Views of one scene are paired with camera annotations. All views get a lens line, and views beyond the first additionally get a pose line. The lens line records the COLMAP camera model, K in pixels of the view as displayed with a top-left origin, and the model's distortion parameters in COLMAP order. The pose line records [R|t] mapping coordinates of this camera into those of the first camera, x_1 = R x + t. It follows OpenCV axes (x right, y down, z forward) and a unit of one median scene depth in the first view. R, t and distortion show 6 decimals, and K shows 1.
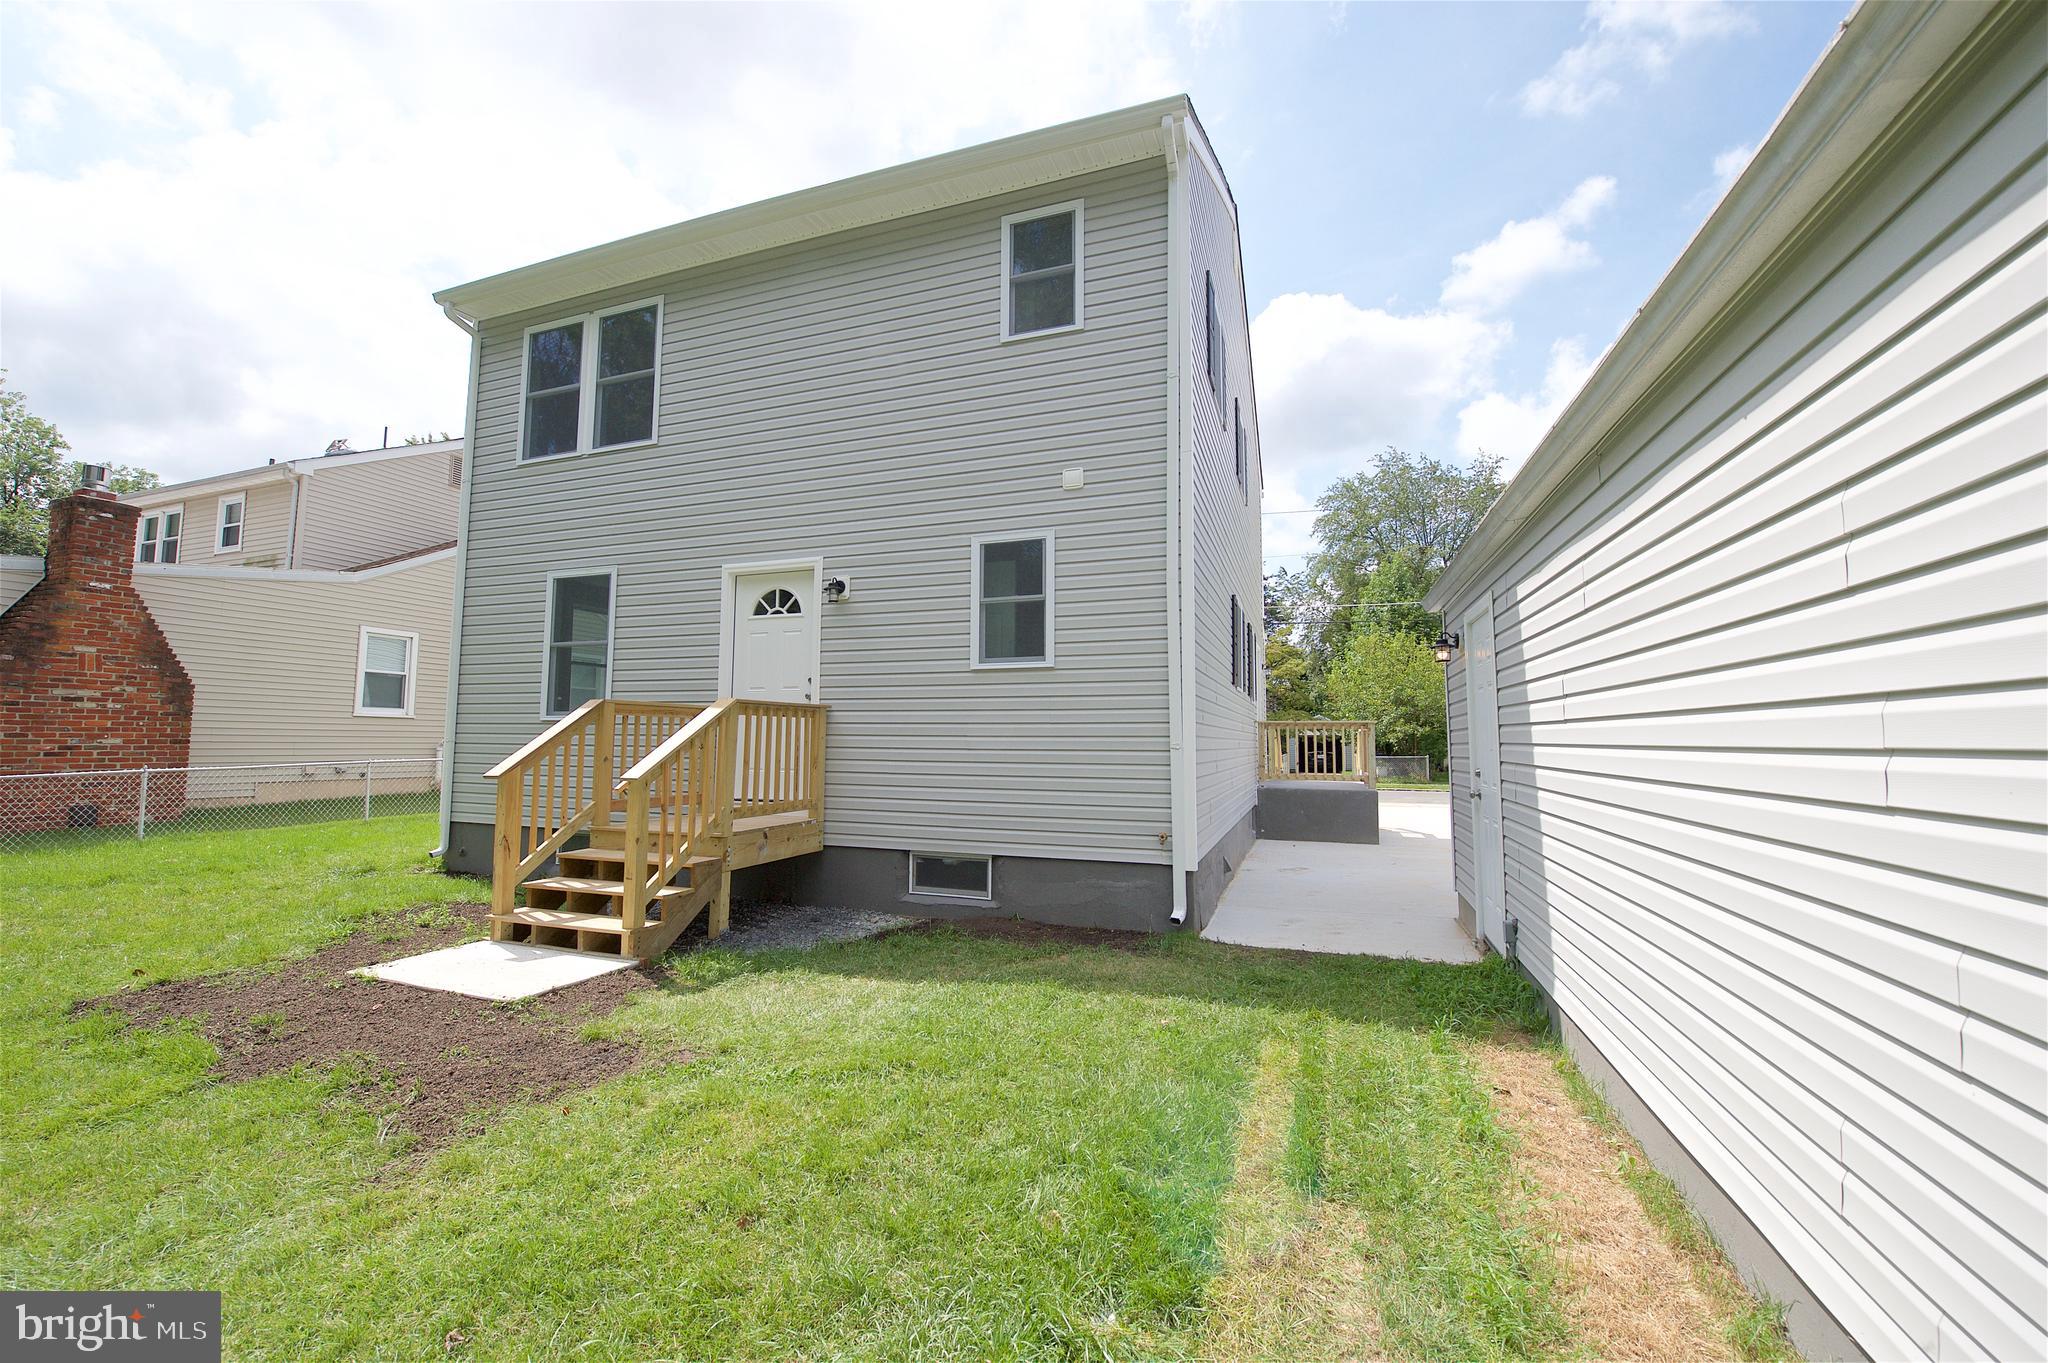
lens RADIAL K [[821.1, 0, 1017.9], [0, 821.1, 677.6], [0, 0, 1]] dist [-0.018844, -0.000987]
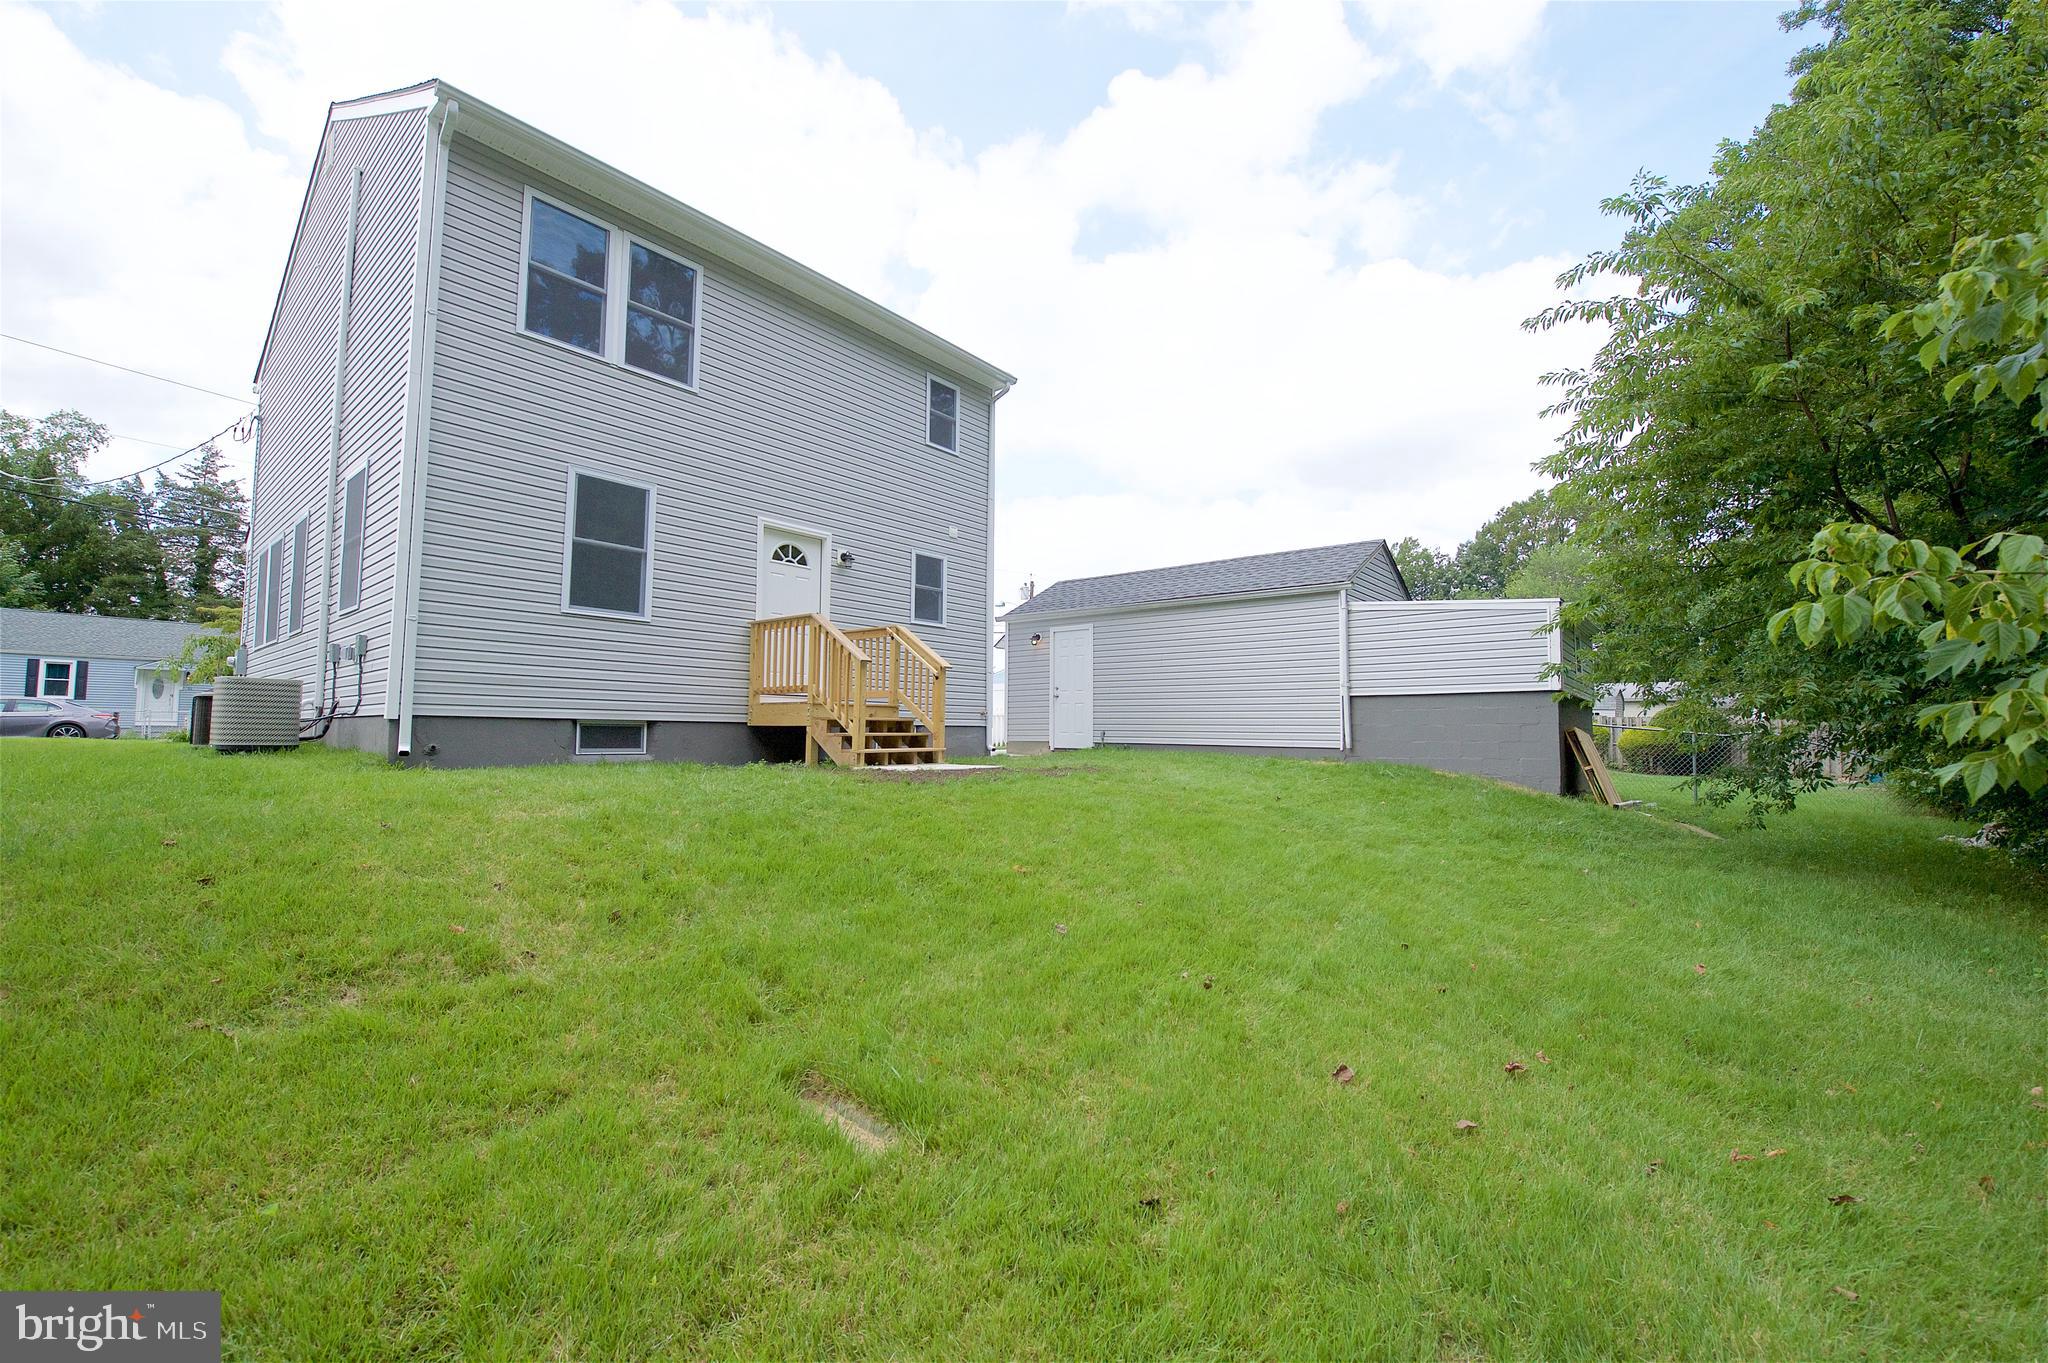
lens RADIAL K [[821.1, 0, 1019.6], [0, 821.1, 678.7], [0, 0, 1]] dist [-0.018844, -0.000987]
pose [[0.328318, 0.056137, 0.942897, -1.469015], [-0.076211, 0.996552, -0.032795, 0.134201], [-0.941488, -0.061092, 0.331465, 0.163976]]
